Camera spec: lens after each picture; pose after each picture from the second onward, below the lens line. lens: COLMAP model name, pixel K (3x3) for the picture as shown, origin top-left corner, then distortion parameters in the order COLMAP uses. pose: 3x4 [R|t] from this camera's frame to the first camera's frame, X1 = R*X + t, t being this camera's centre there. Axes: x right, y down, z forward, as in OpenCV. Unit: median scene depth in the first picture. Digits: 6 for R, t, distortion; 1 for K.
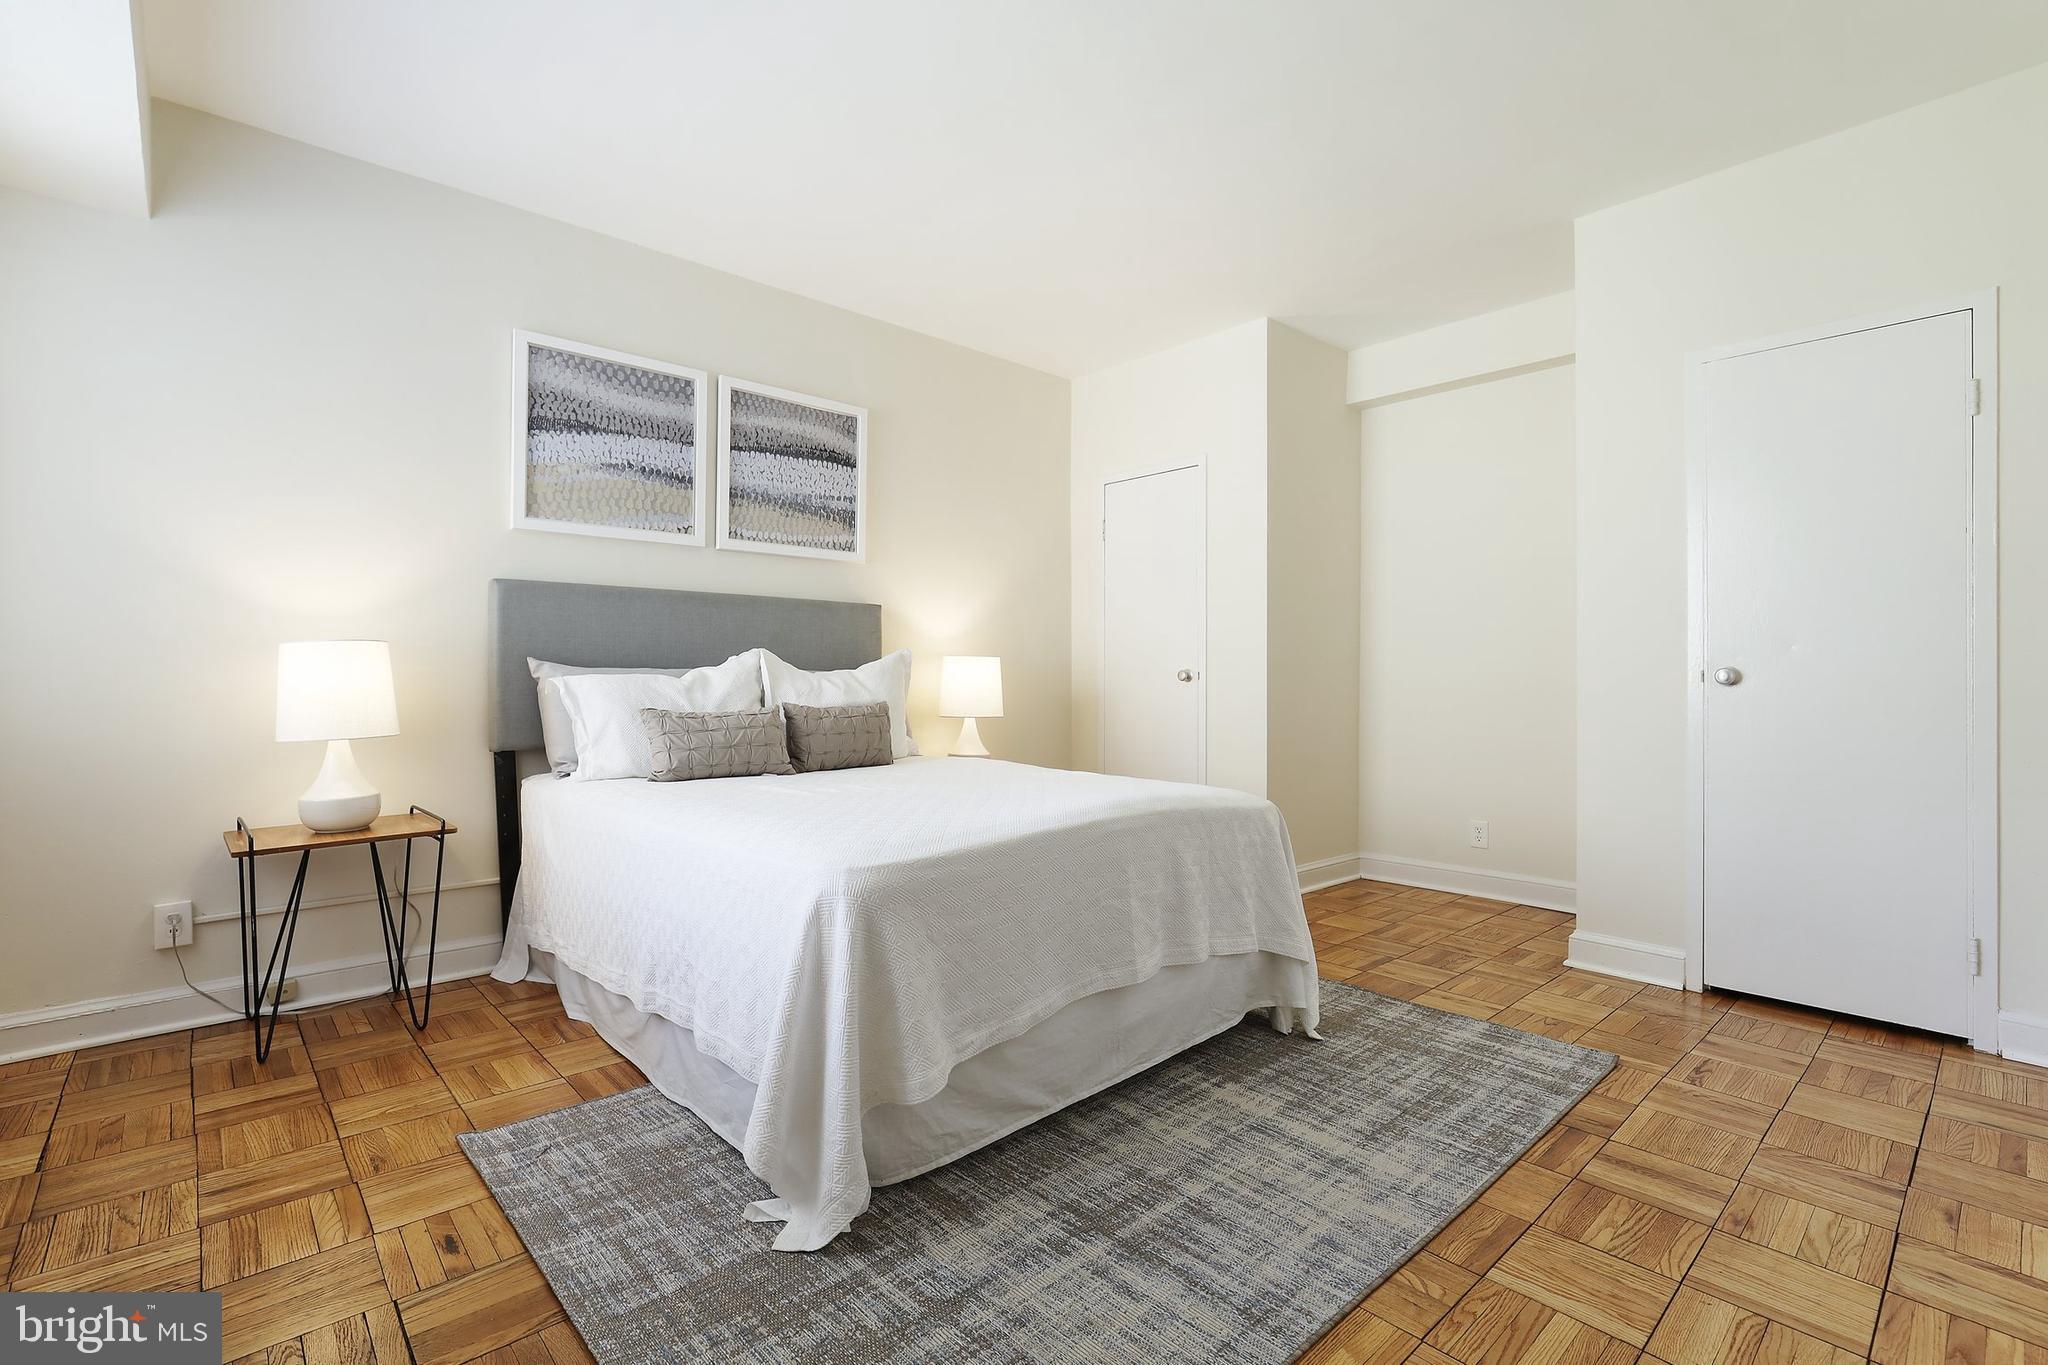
lens RADIAL K [[904.0, 0, 1013.2], [0, 904.0, 675.9], [0, 0, 1]] dist [-0.002649, 0.000091]
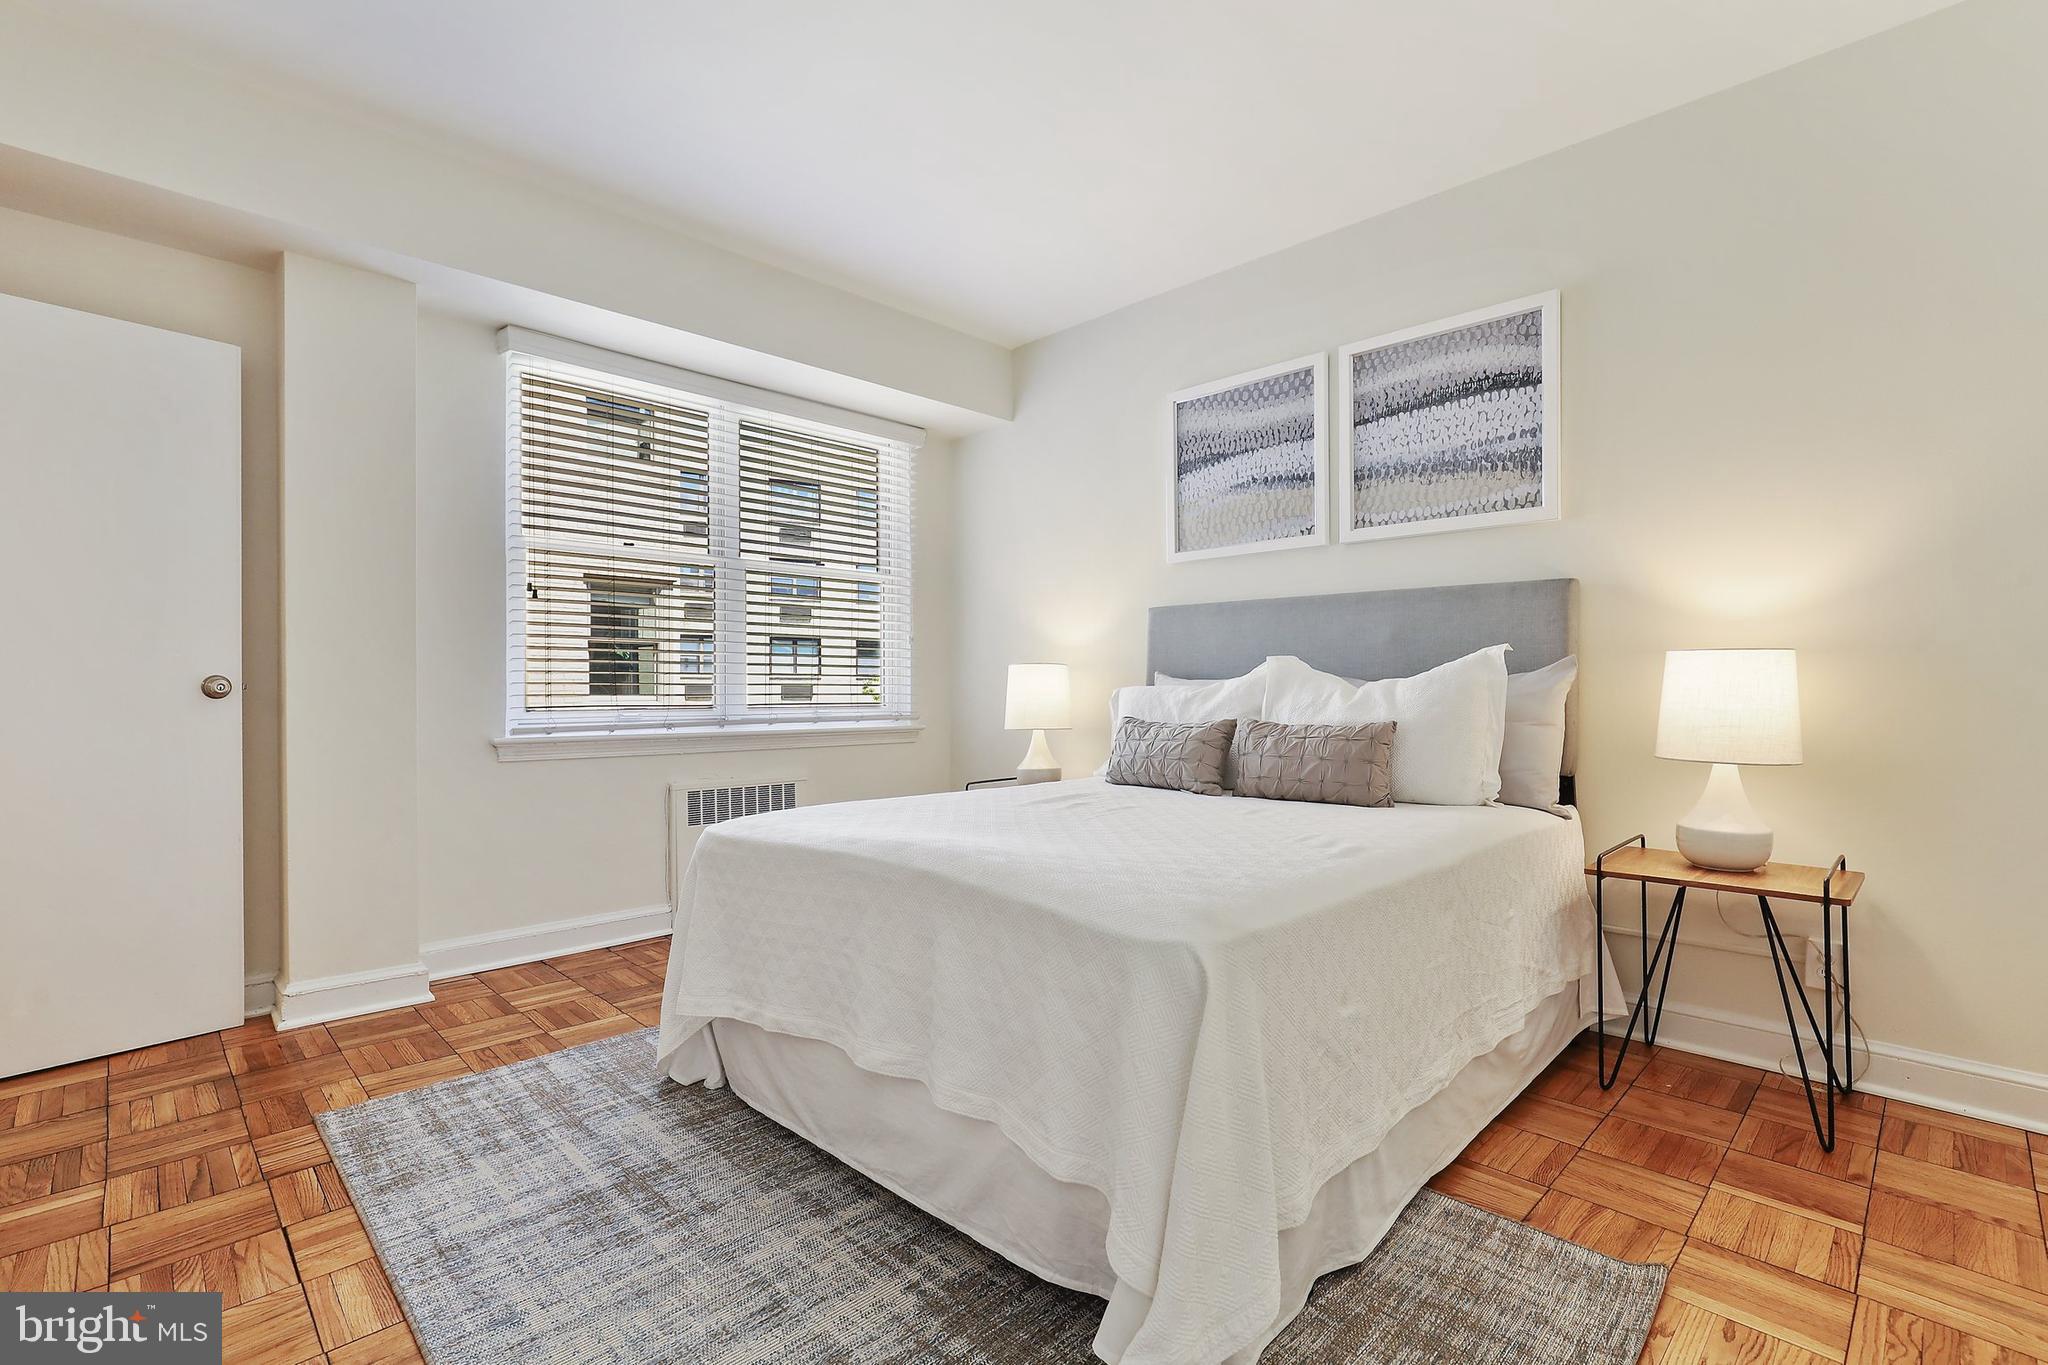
lens RADIAL K [[943.6, 0, 1015.4], [0, 943.6, 684.0], [0, 0, 1]] dist [-0.010497, 0.000153]
pose [[0.050176, -0.017941, -0.998579, 0.581032], [-0.011305, 0.999764, -0.018530, 0.016269], [0.998676, 0.012218, 0.049961, 0.653267]]
